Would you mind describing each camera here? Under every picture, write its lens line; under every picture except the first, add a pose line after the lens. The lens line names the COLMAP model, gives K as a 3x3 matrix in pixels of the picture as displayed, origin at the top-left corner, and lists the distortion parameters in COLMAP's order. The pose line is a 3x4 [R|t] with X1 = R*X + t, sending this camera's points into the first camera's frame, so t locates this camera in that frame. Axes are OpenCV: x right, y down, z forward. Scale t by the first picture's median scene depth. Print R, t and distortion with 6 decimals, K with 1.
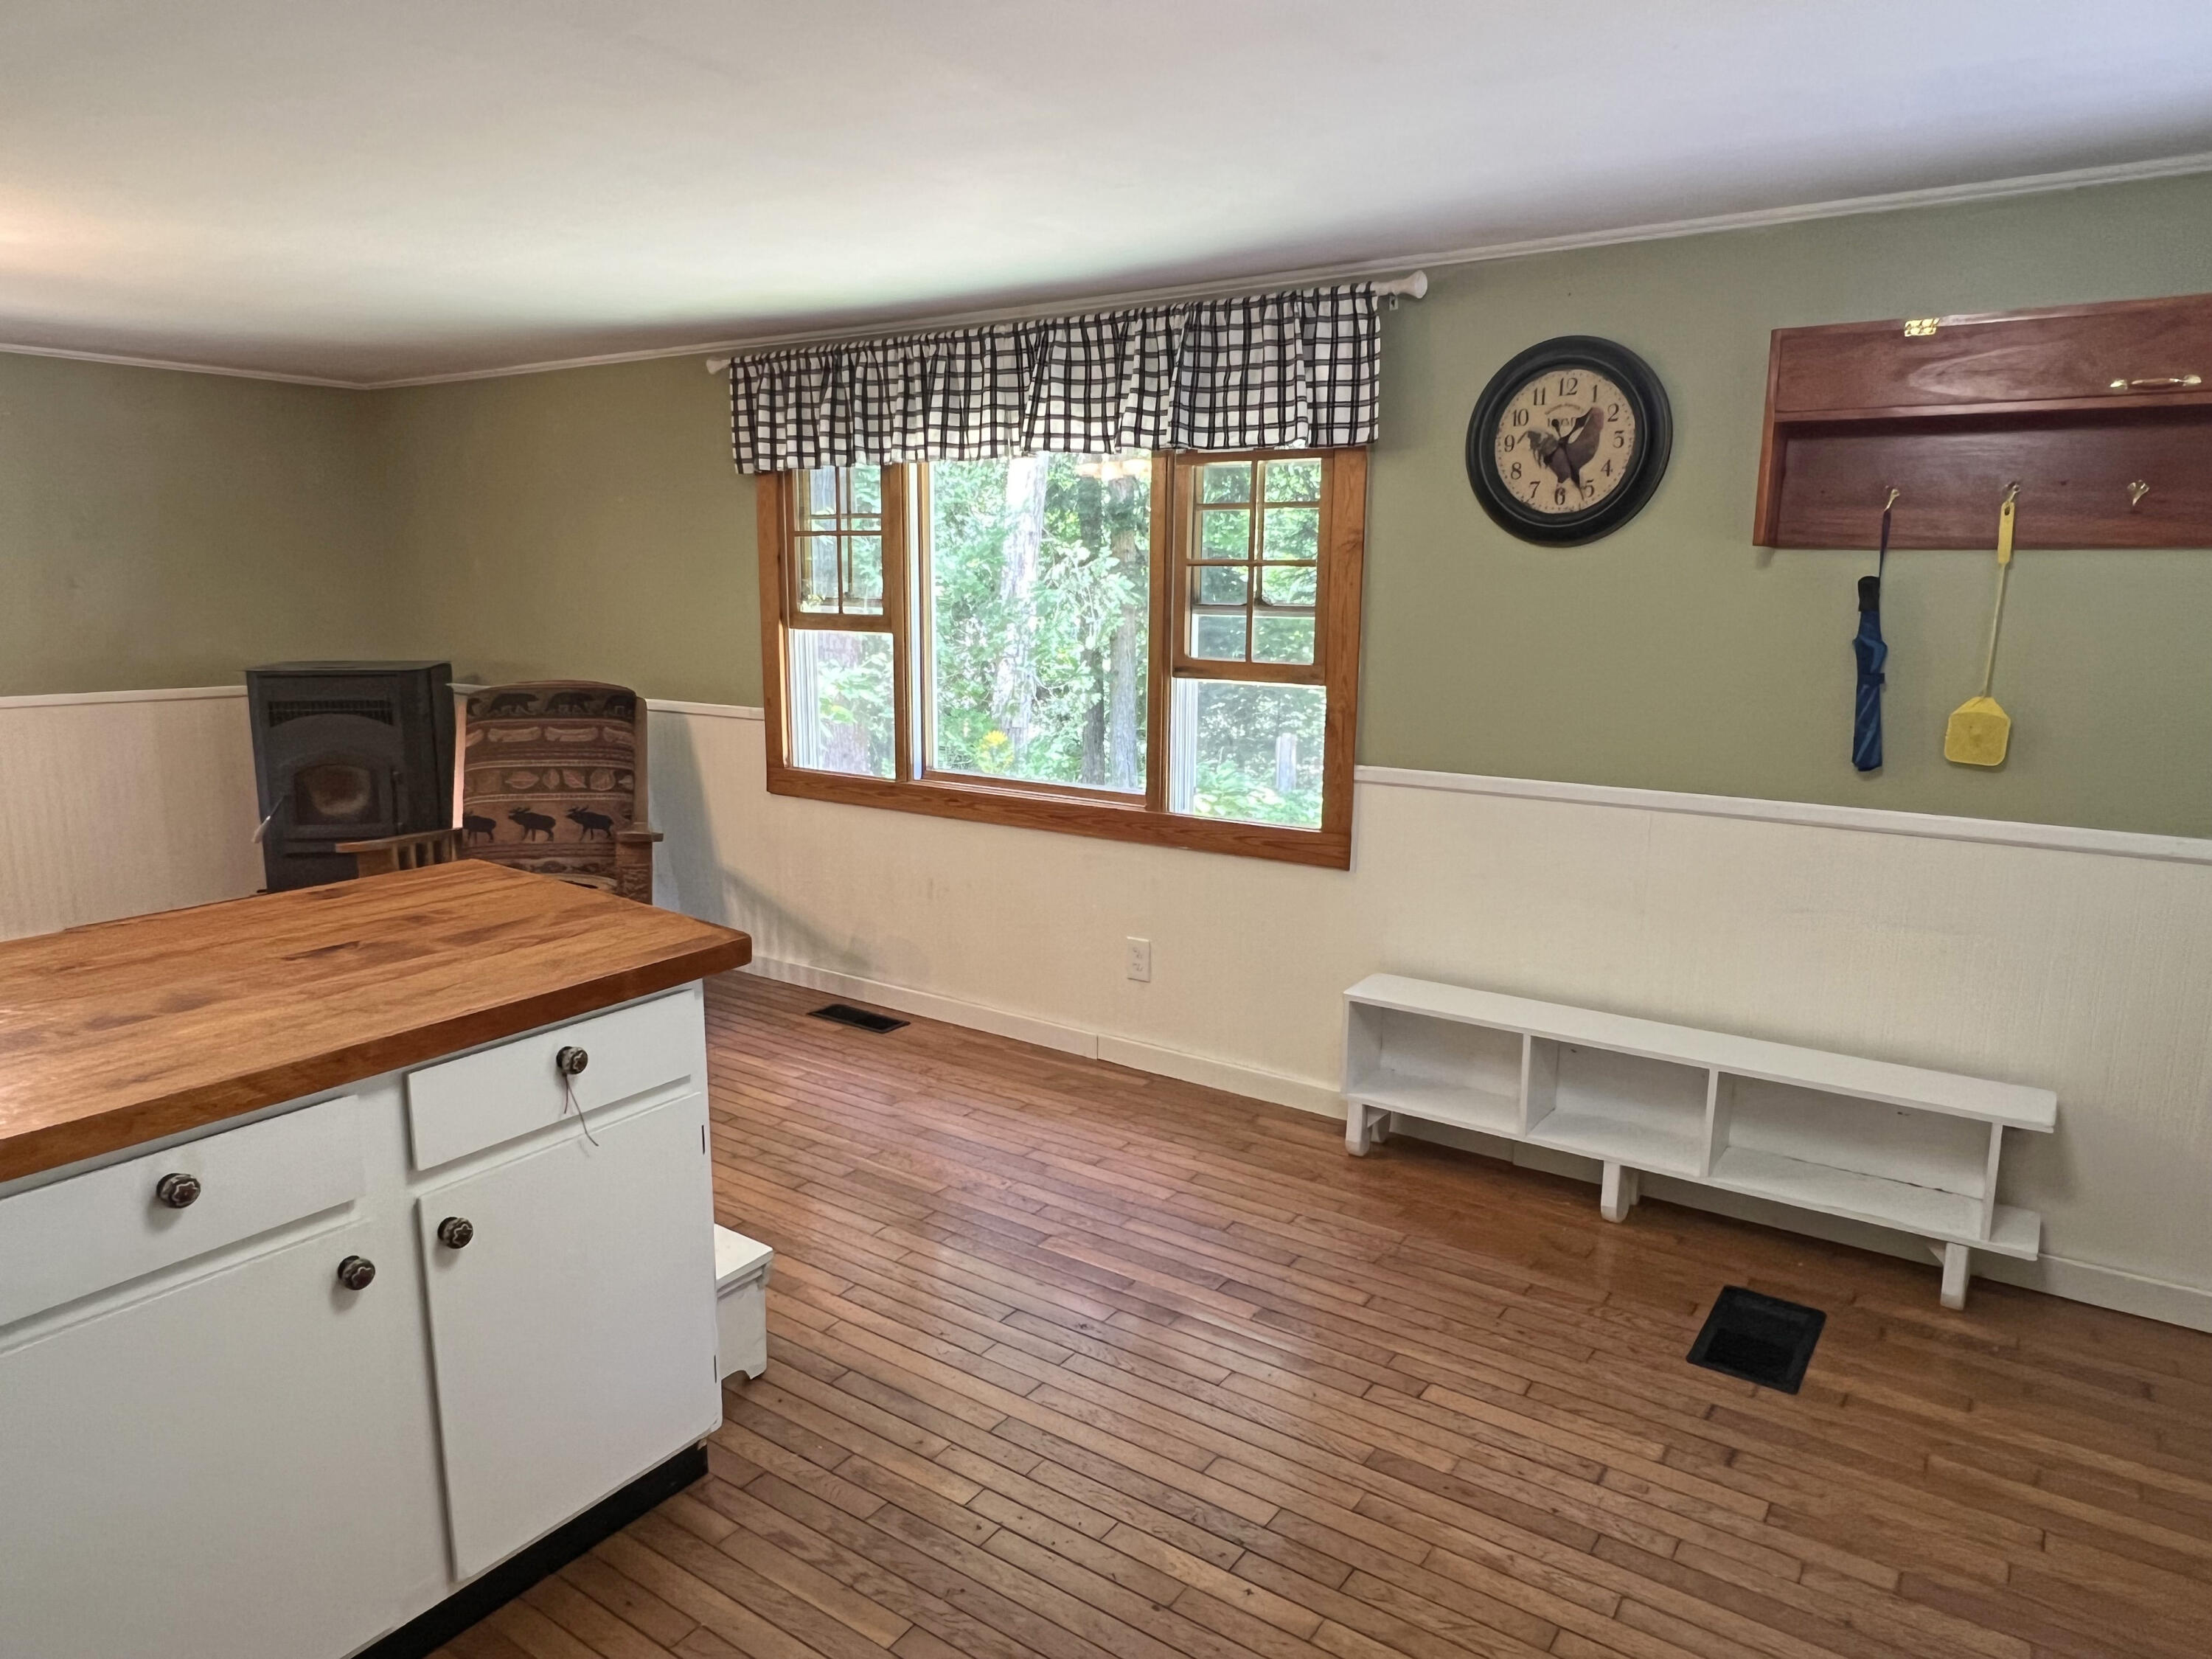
lens RADIAL K [[1418.6, 0, 1092.5], [0, 1418.6, 831.1], [0, 0, 1]] dist [0.003313, -0.000938]
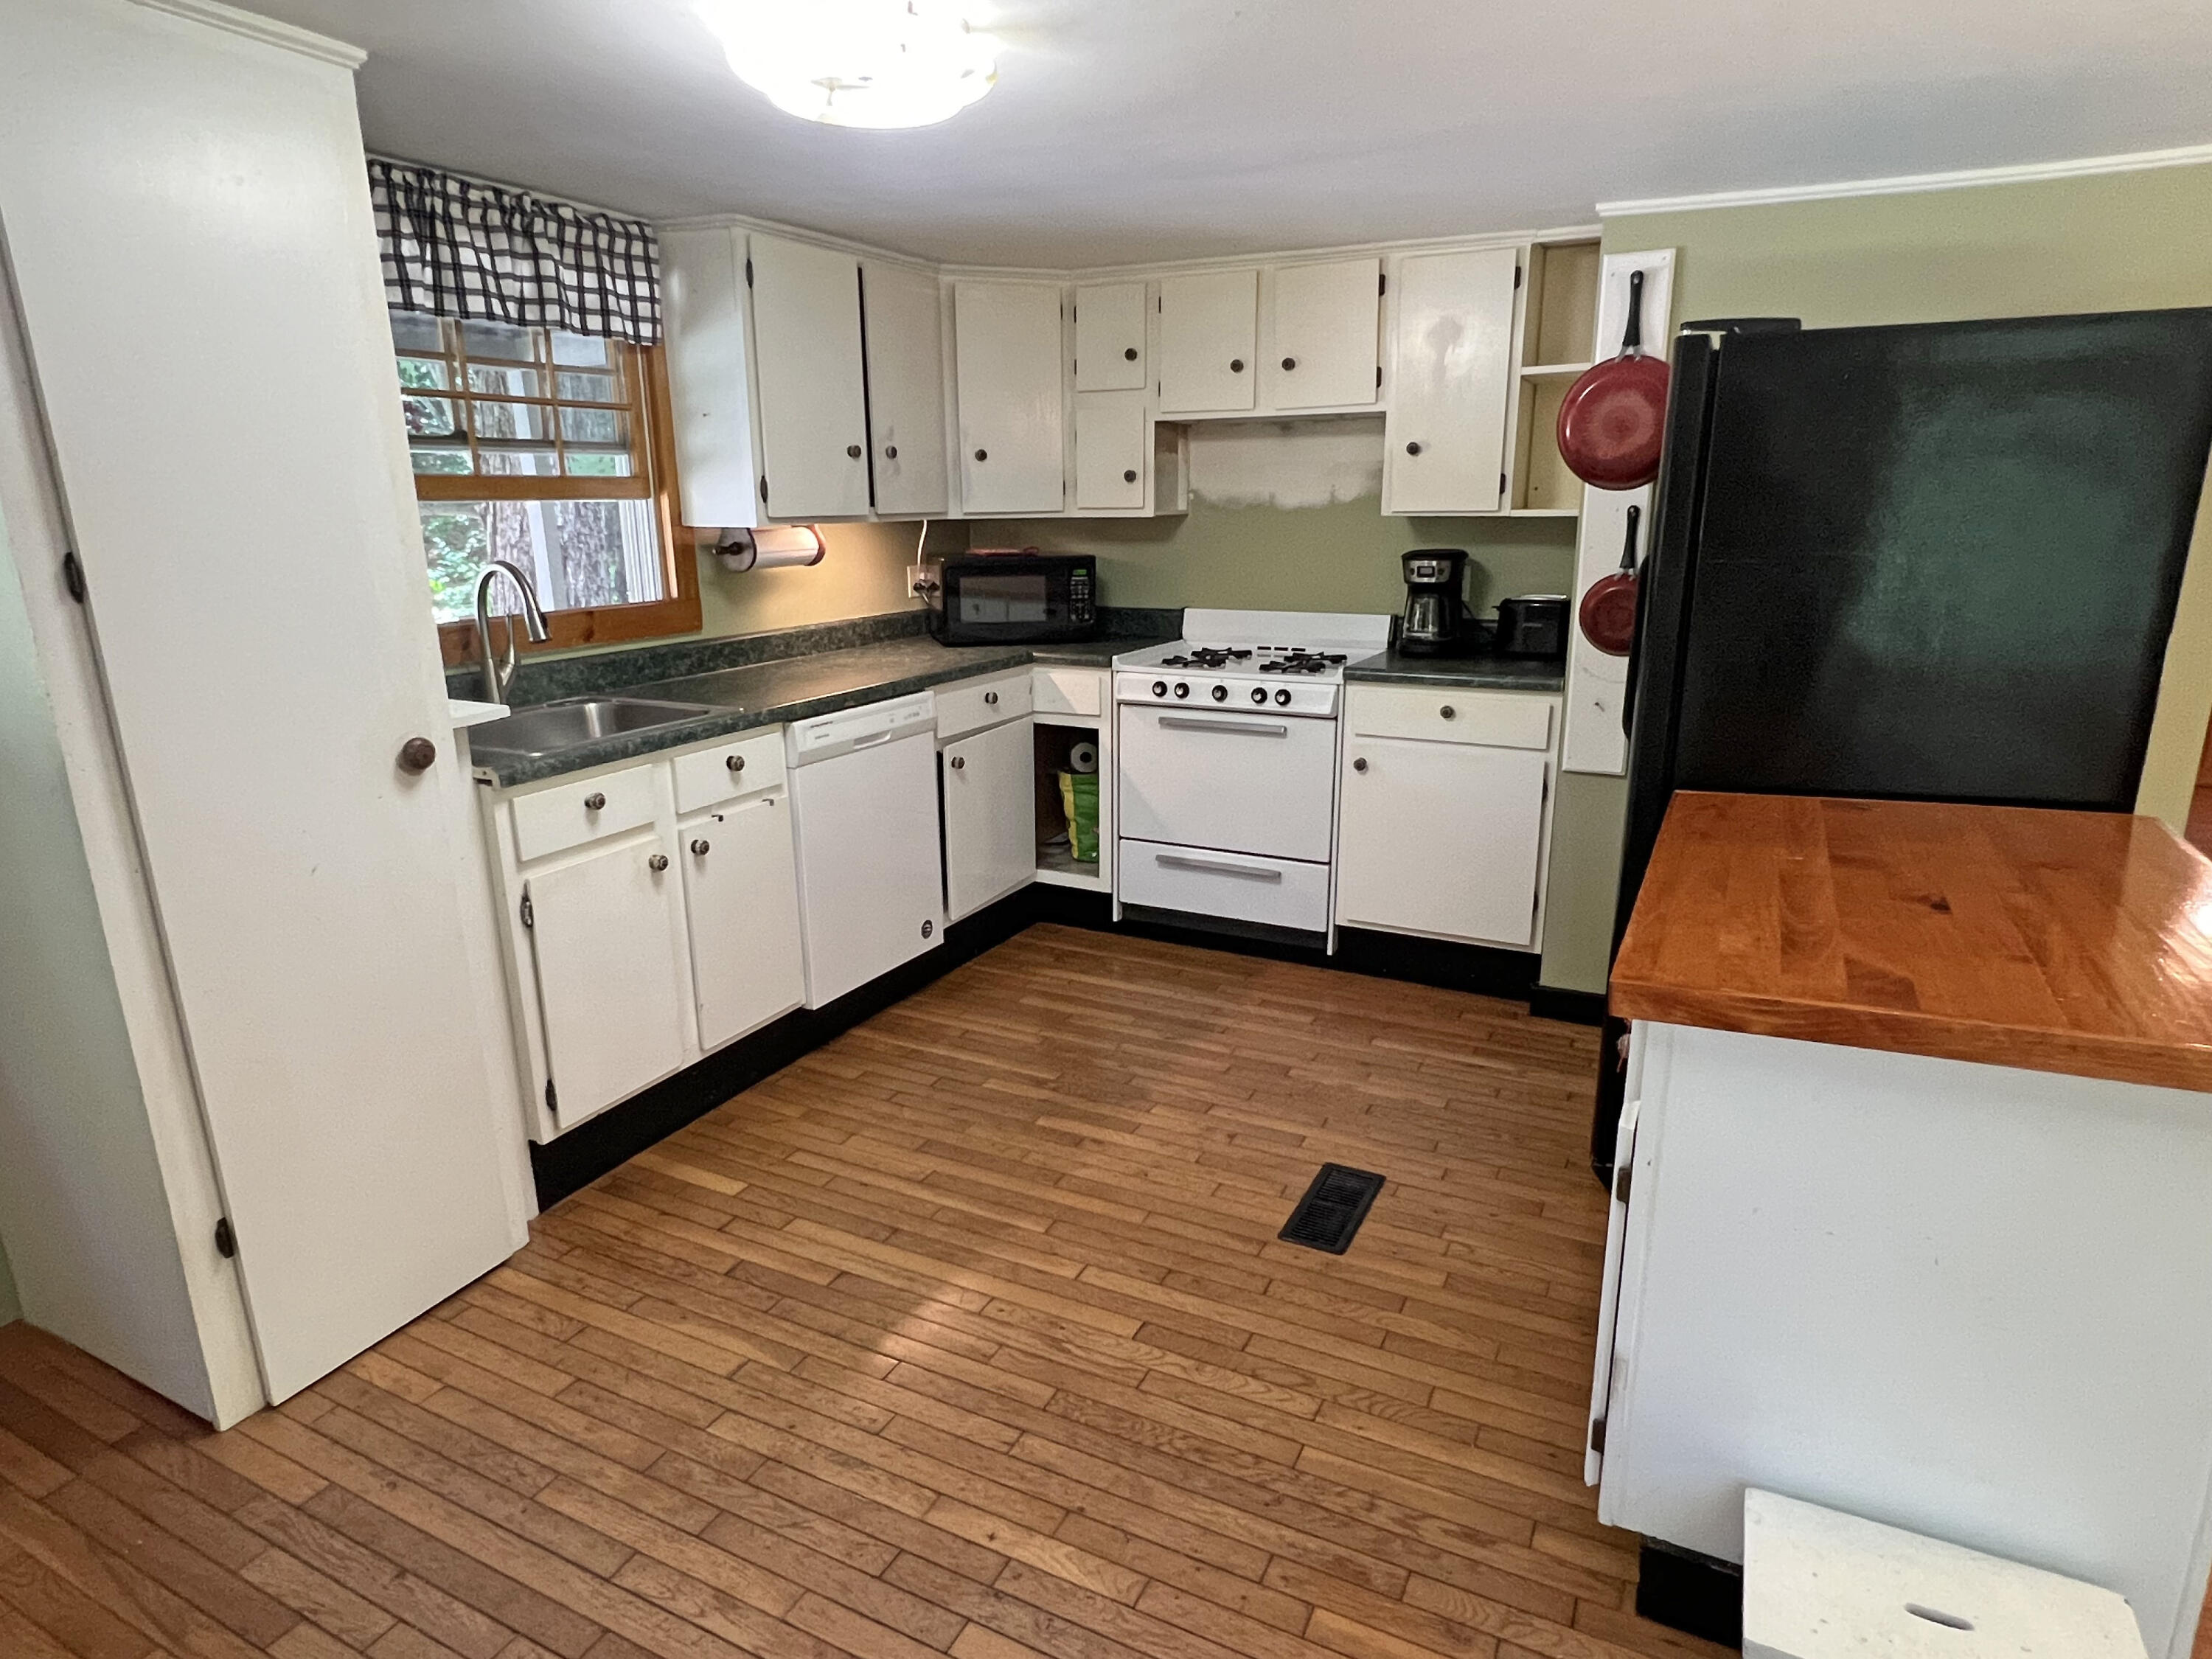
lens RADIAL K [[1273.6, 0, 1103.9], [0, 1273.6, 841.2], [0, 0, 1]] dist [-0.005043, -0.000763]
pose [[-0.990929, 0.039091, -0.128579, 0.076733], [-0.020150, 0.902728, 0.429741, -0.181159], [0.132871, 0.428433, -0.893751, 0.958399]]
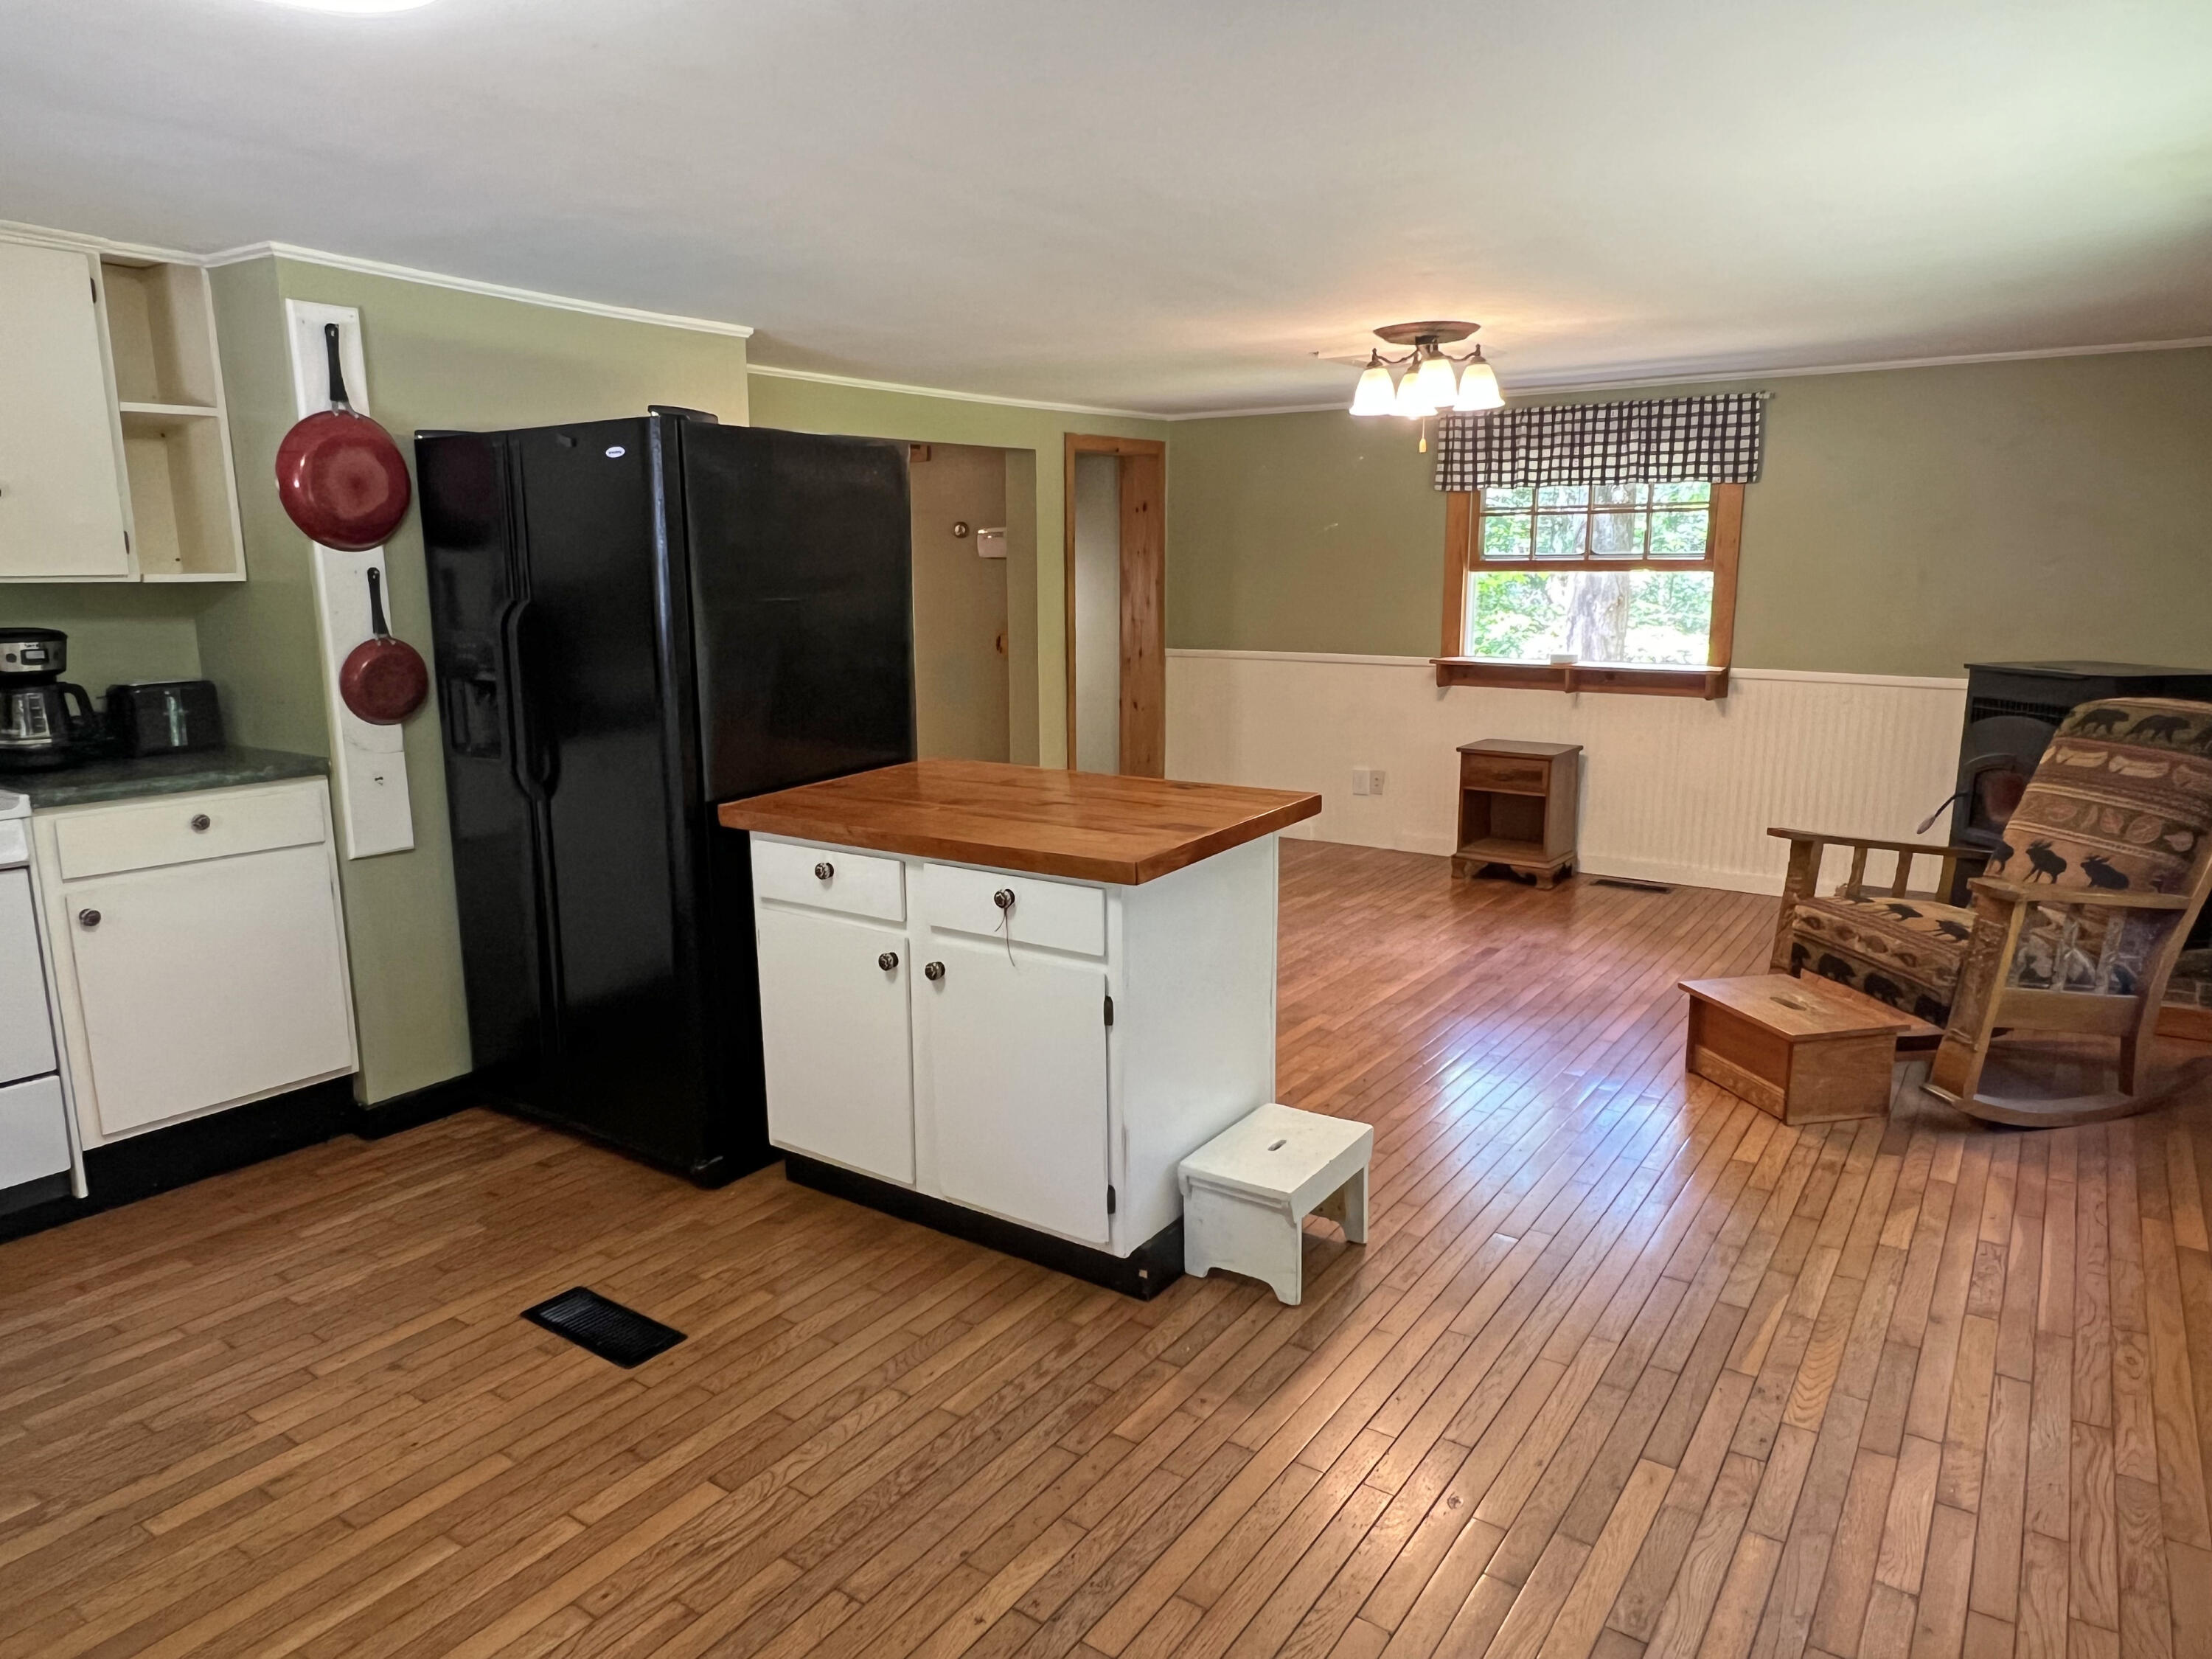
lens RADIAL K [[1418.6, 0, 1098.6], [0, 1418.6, 829.2], [0, 0, 1]] dist [0.003313, -0.000938]
pose [[-0.001246, 0.177568, -0.984108, 0.570405], [-0.177825, 0.968385, 0.174956, -0.096587], [0.984061, 0.175217, 0.030370, 0.569723]]
